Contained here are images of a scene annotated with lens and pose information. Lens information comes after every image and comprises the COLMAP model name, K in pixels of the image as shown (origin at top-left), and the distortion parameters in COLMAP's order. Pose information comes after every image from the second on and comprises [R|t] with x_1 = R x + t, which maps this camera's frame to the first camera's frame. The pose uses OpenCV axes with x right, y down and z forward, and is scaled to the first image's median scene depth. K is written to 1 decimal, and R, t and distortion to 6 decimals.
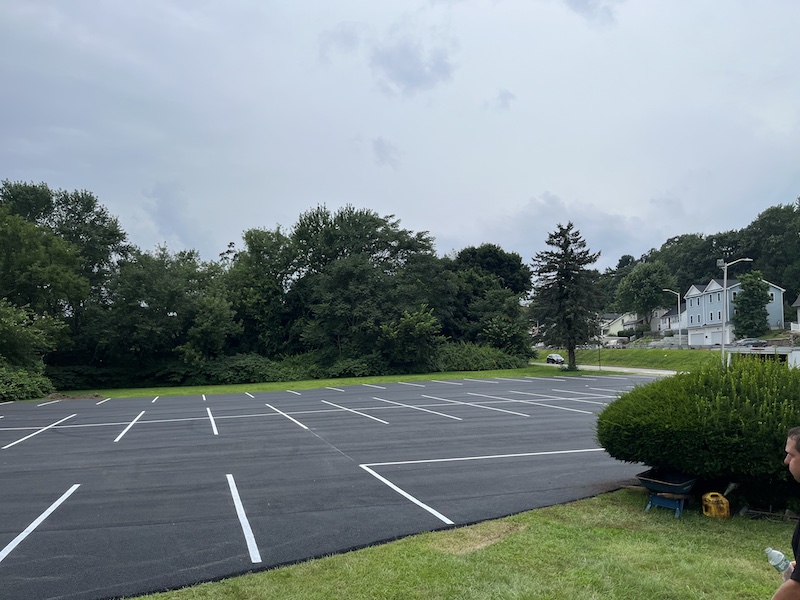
lens RADIAL K [[611.2, 0, 400.9], [0, 611.2, 313.1], [0, 0, 1]] dist [0.084744, -0.000469]
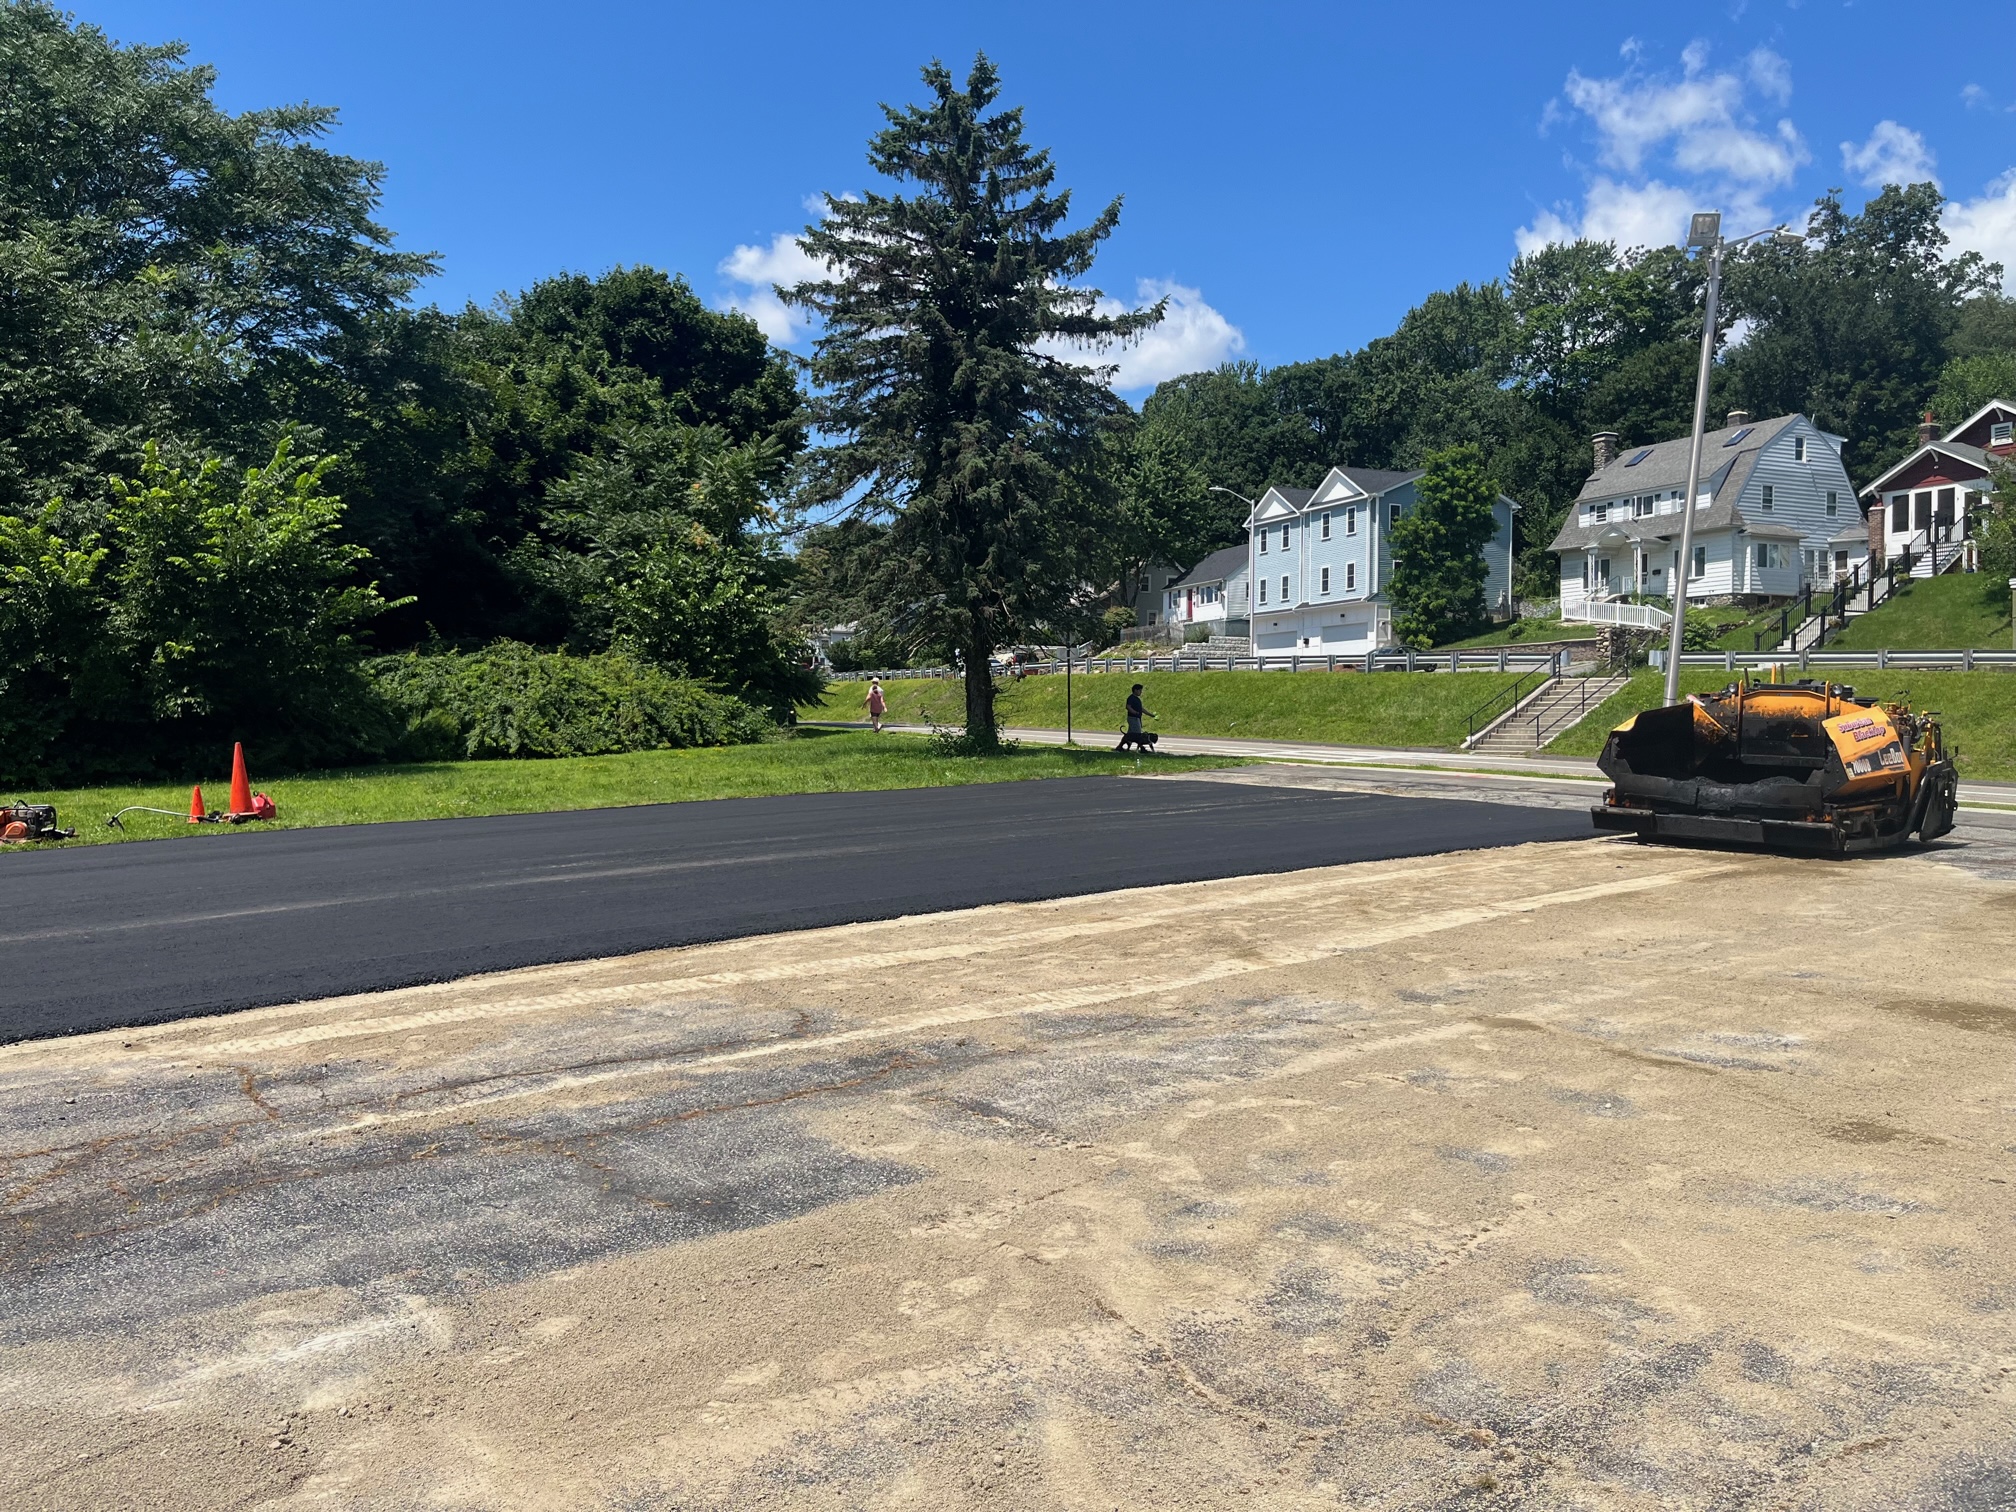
lens RADIAL K [[1535.8, 0, 1011.1], [0, 1535.8, 787.9], [0, 0, 1]] dist [0.036647, -0.004319]
pose [[0.938603, -0.010757, 0.344832, 0.064508], [-0.031571, 0.992642, 0.116900, 0.027544], [-0.343552, -0.120610, 0.931357, 0.316104]]
